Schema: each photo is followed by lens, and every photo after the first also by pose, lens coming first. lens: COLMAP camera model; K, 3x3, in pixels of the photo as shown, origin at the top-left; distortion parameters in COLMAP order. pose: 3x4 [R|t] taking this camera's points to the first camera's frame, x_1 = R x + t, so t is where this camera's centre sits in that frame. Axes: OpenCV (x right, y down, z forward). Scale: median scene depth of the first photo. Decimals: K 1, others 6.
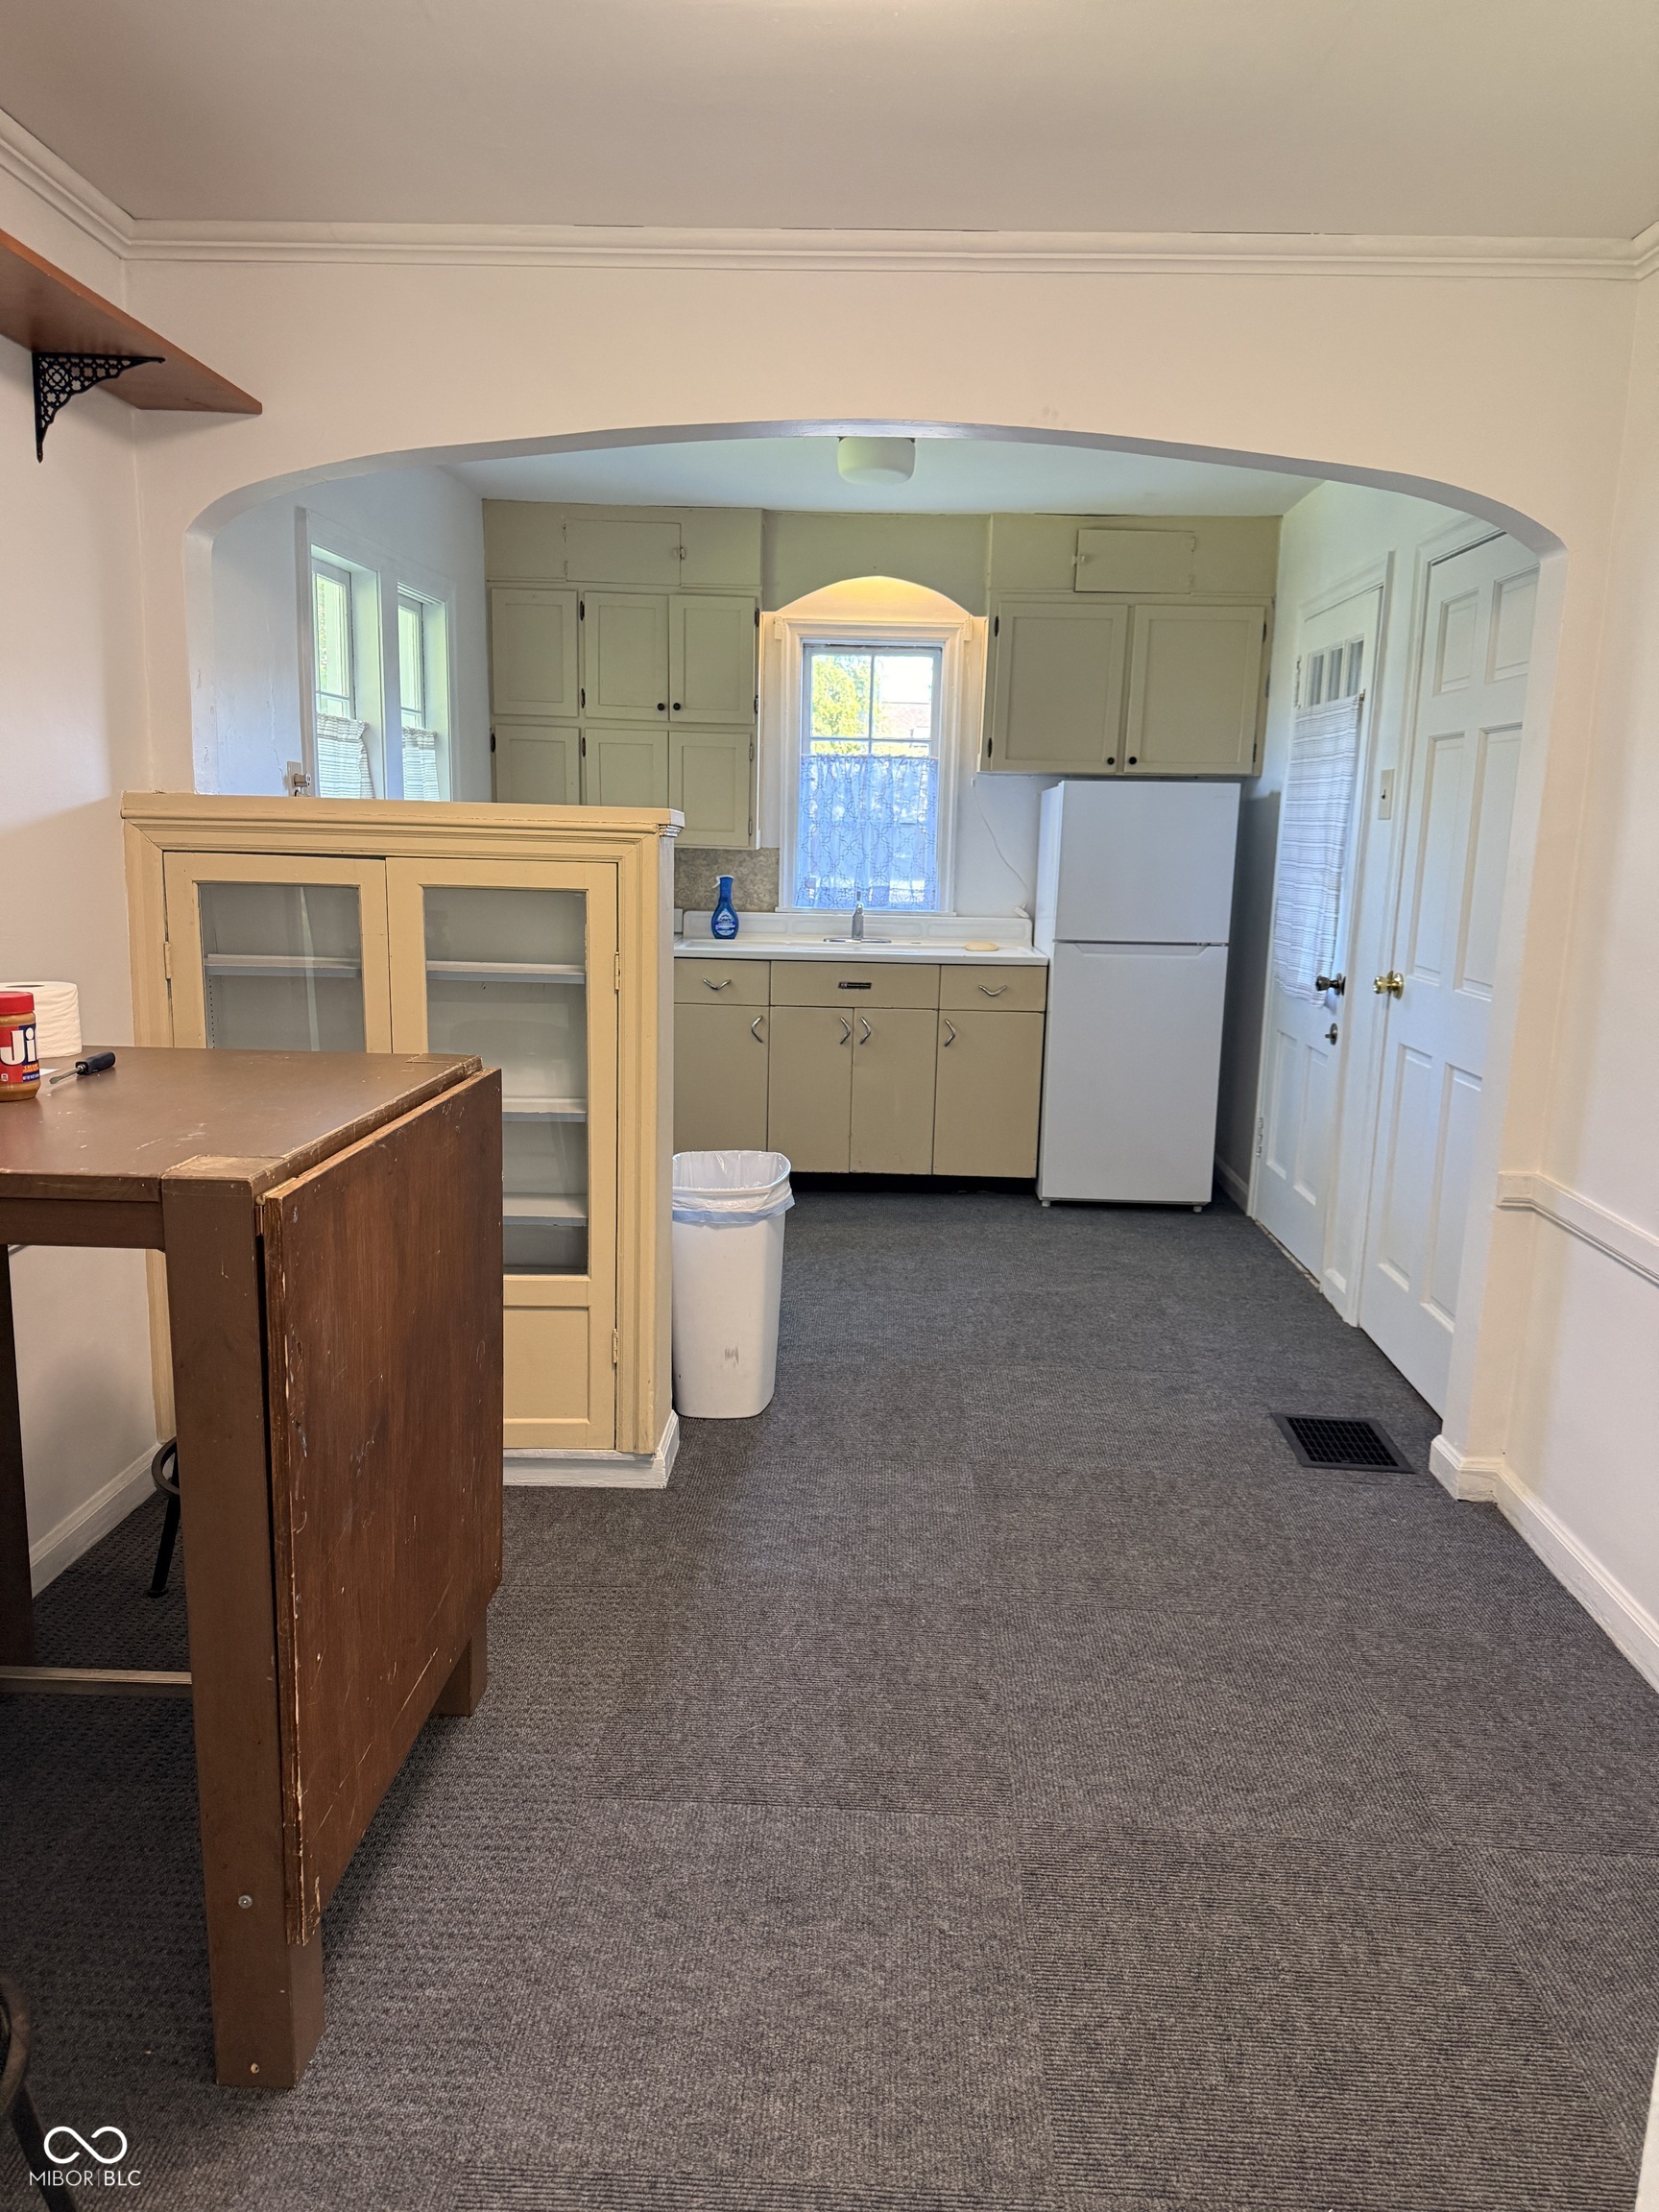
lens RADIAL K [[1555.7, 0, 834.9], [0, 1555.7, 1115.0], [0, 0, 1]] dist [0.075986, -0.082294]
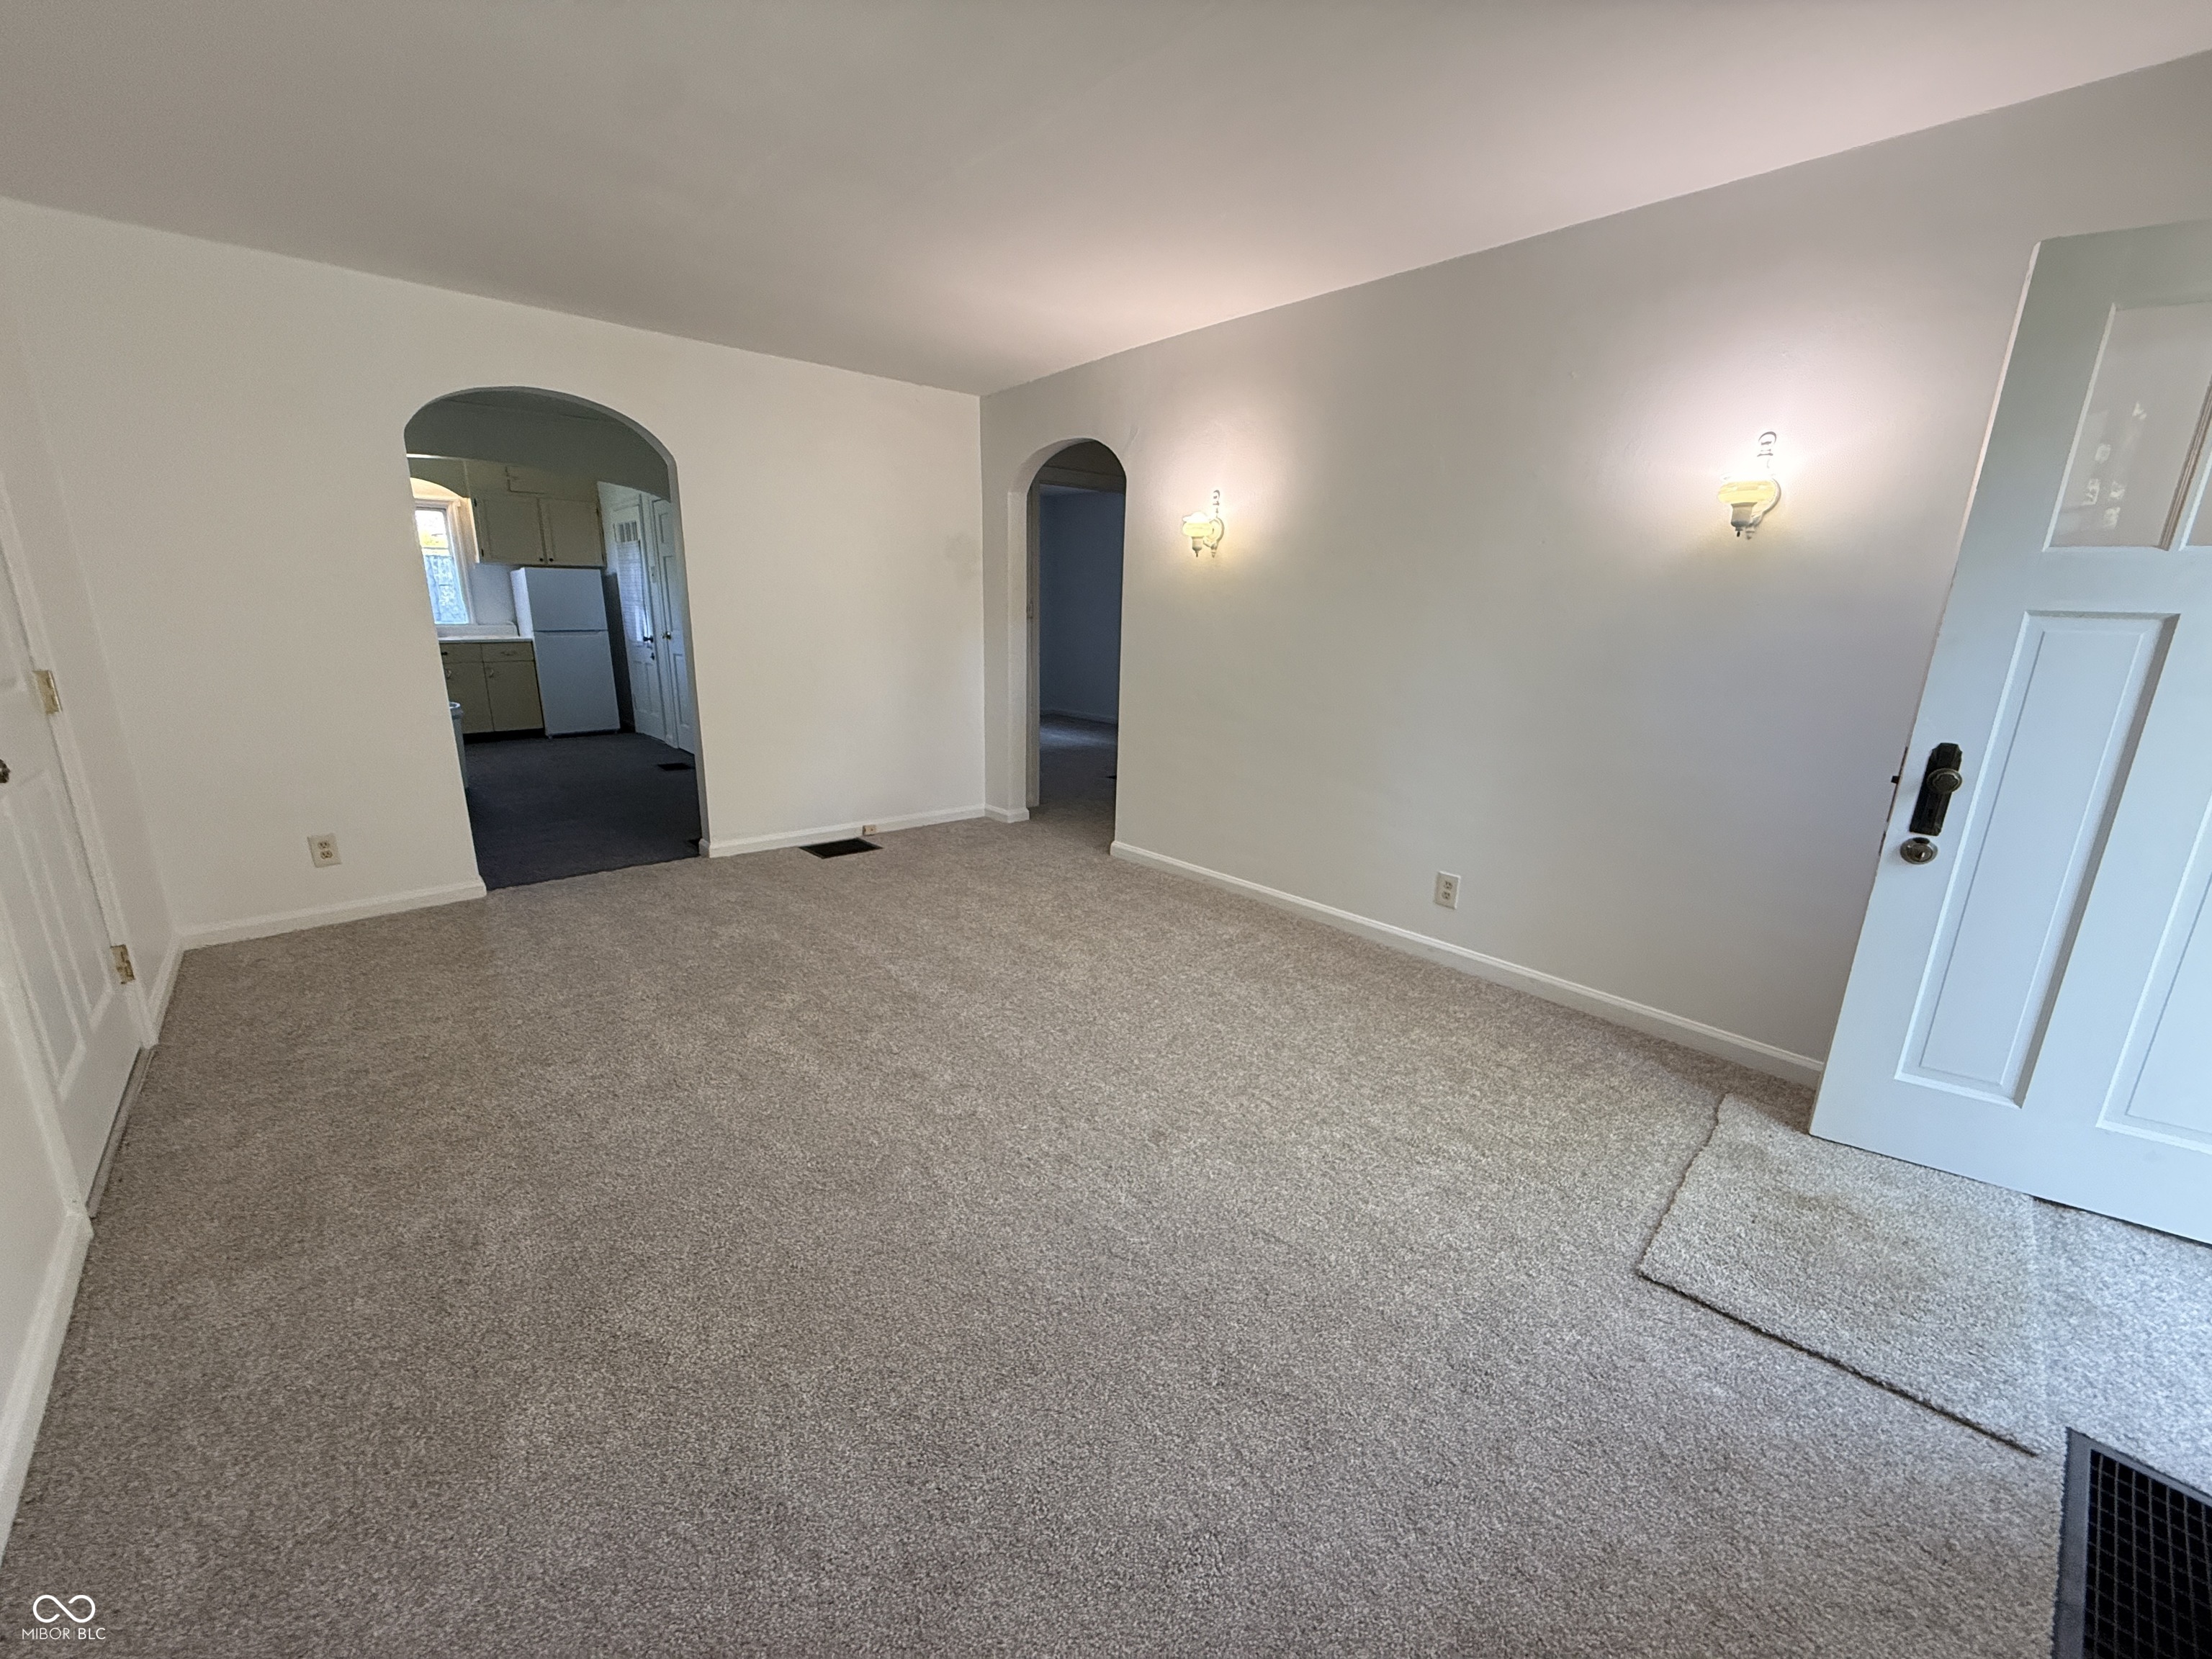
lens RADIAL K [[885.1, 0, 1108.4], [0, 885.1, 830.4], [0, 0, 1]] dist [-0.000700, 0.000449]
pose [[0.723869, -0.184366, 0.664847, -0.197593], [0.132054, 0.982843, 0.128771, 0.144652], [-0.677182, -0.005418, 0.735796, -0.695440]]
